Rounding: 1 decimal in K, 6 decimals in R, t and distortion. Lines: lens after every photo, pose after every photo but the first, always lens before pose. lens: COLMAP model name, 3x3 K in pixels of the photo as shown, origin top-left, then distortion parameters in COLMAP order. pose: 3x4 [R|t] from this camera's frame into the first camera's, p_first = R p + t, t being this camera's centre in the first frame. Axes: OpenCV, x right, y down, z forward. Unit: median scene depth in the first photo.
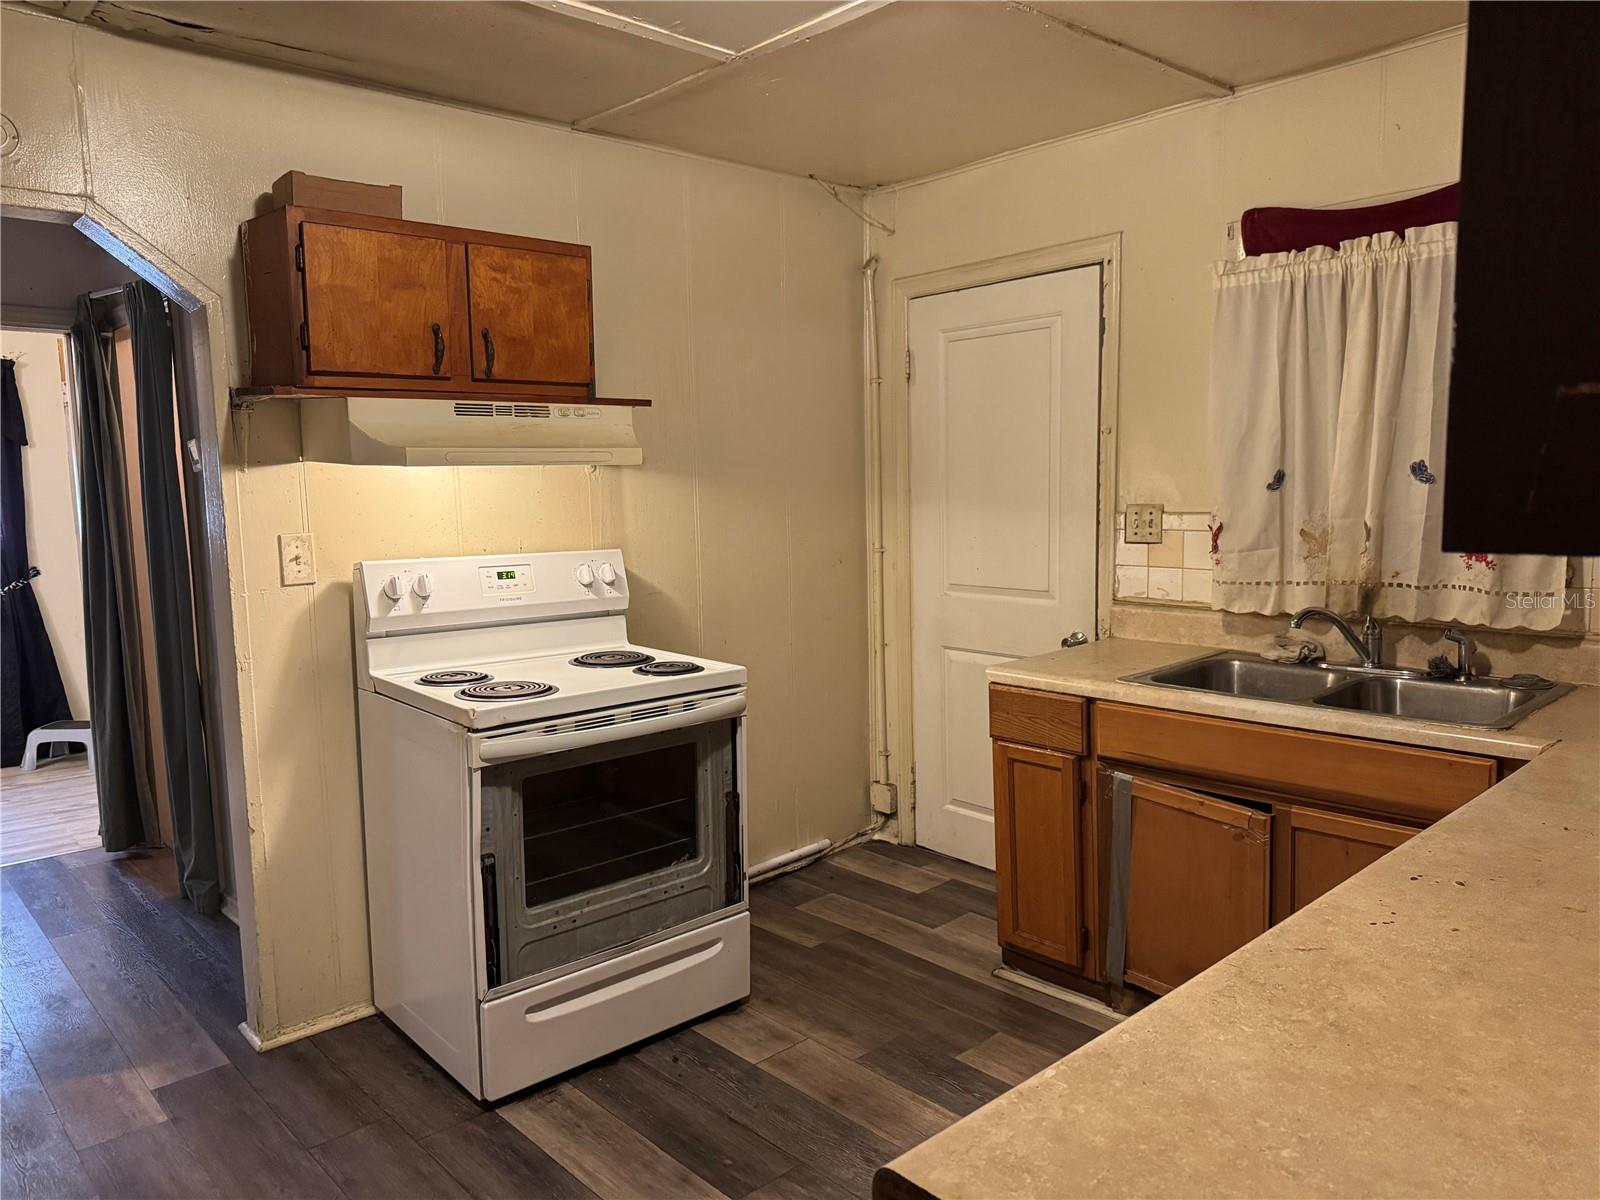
lens RADIAL K [[1136.1, 0, 813.5], [0, 1136.1, 611.0], [0, 0, 1]] dist [0.042071, -0.043002]
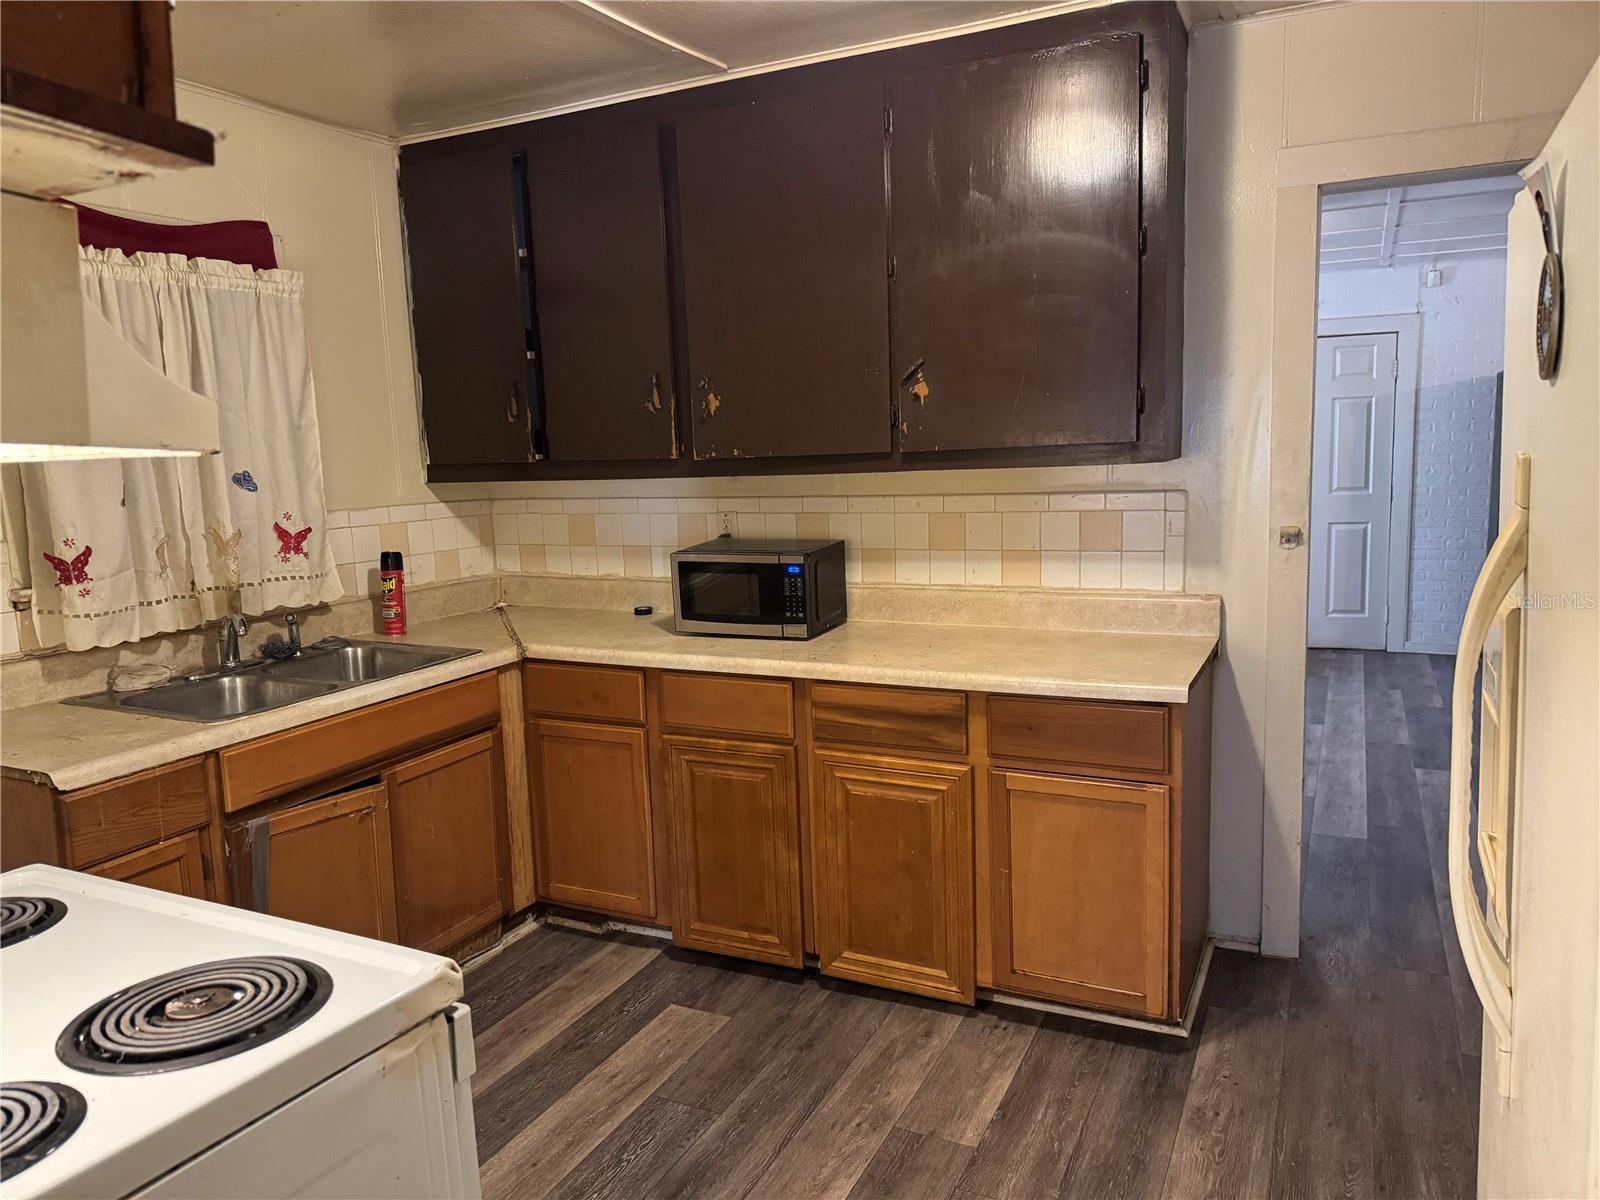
lens RADIAL K [[1136.1, 0, 813.5], [0, 1136.1, 611.0], [0, 0, 1]] dist [0.042071, -0.043002]
pose [[-0.385653, -0.102692, 0.916911, -0.701090], [0.149971, 0.973593, 0.172119, -0.104511], [-0.910374, 0.203888, -0.360069, 0.894260]]
